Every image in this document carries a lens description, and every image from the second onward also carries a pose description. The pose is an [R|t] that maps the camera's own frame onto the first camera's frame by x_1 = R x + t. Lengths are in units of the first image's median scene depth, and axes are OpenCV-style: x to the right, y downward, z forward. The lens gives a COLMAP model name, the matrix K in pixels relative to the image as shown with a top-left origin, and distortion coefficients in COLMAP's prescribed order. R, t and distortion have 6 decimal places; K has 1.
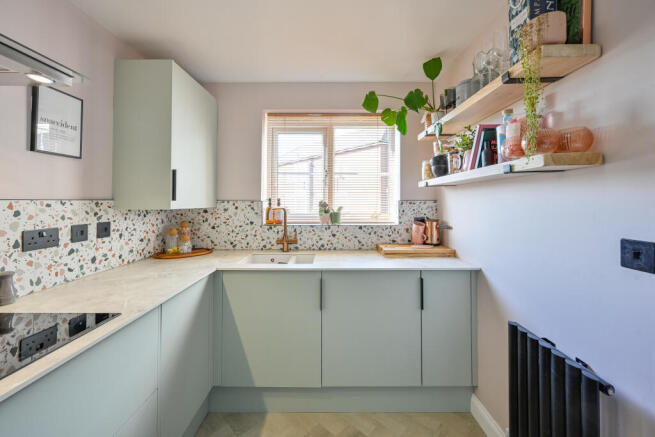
lens RADIAL K [[266.4, 0, 327.4], [0, 266.4, 199.1], [0, 0, 1]] dist [-0.000518, -0.000080]
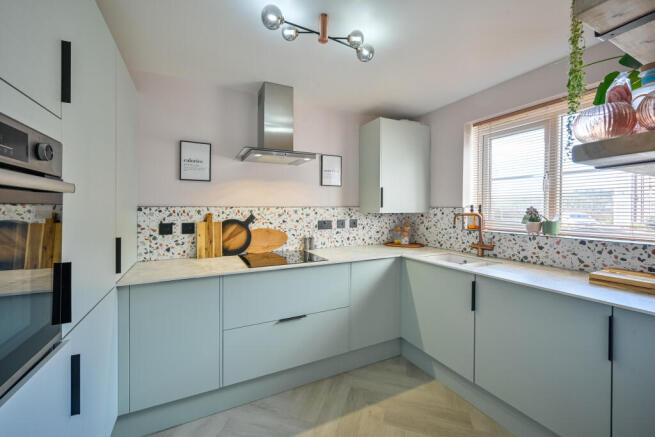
lens RADIAL K [[265.8, 0, 327.3], [0, 265.8, 209.4], [0, 0, 1]] dist [0.000766, 0.000078]
pose [[0.456549, 0.006761, -0.889673, 0.523628], [0.008153, 0.999897, 0.011783, -0.003074], [0.889661, -0.012633, 0.456447, 0.003141]]
